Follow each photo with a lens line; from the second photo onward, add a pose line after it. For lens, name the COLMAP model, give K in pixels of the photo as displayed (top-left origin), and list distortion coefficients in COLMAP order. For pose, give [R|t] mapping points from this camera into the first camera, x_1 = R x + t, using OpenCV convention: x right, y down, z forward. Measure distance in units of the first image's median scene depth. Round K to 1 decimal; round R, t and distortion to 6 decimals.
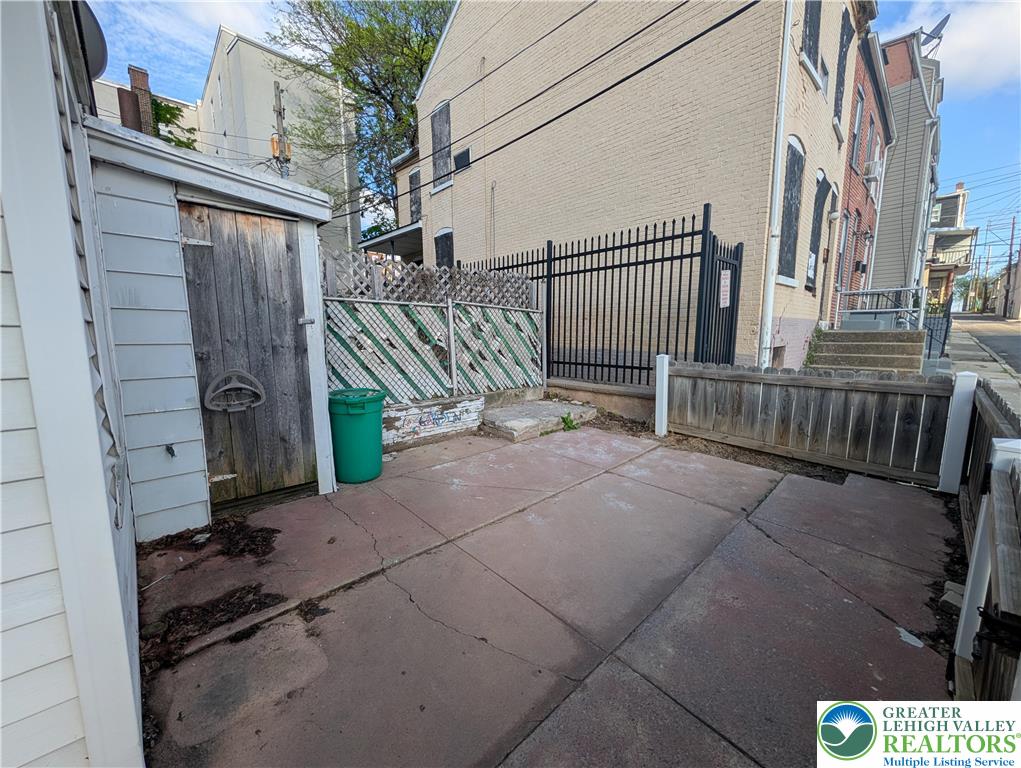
lens RADIAL K [[392.8, 0, 508.5], [0, 392.8, 385.8], [0, 0, 1]] dist [-0.001100, 0.000808]
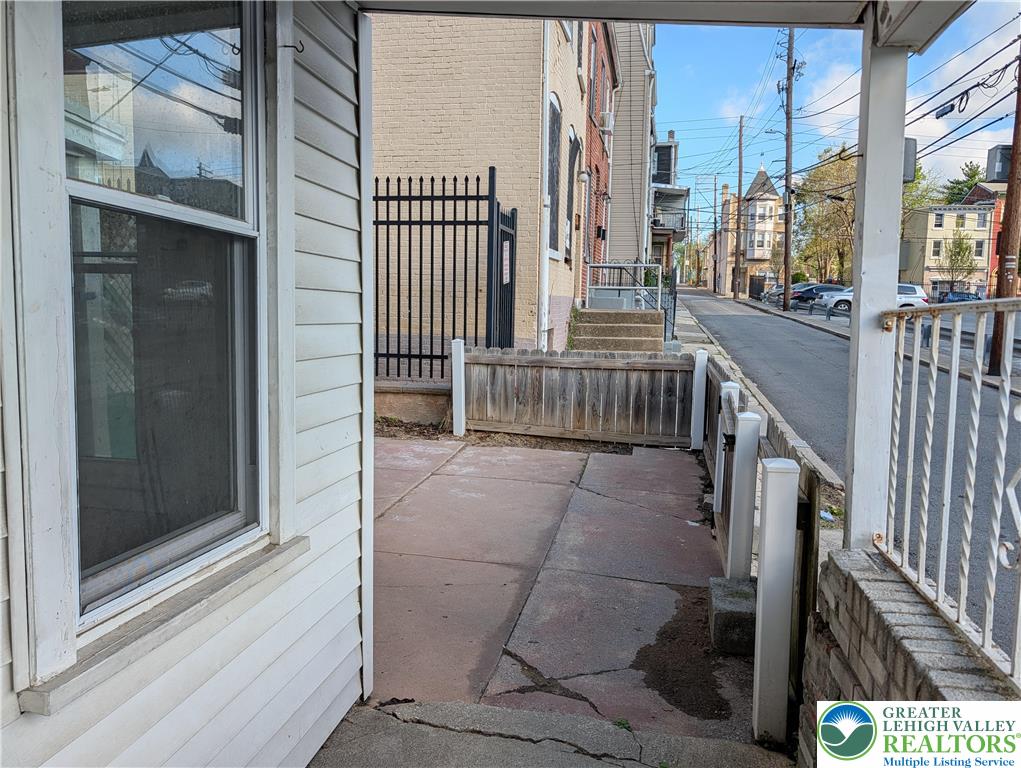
lens RADIAL K [[735.9, 0, 516.1], [0, 735.9, 385.8], [0, 0, 1]] dist [0.042037, -0.009350]
pose [[0.805407, -0.047759, 0.590794, -0.552924], [0.059495, 0.998229, -0.000412, 0.035821], [-0.589728, 0.035481, 0.806822, -0.427350]]
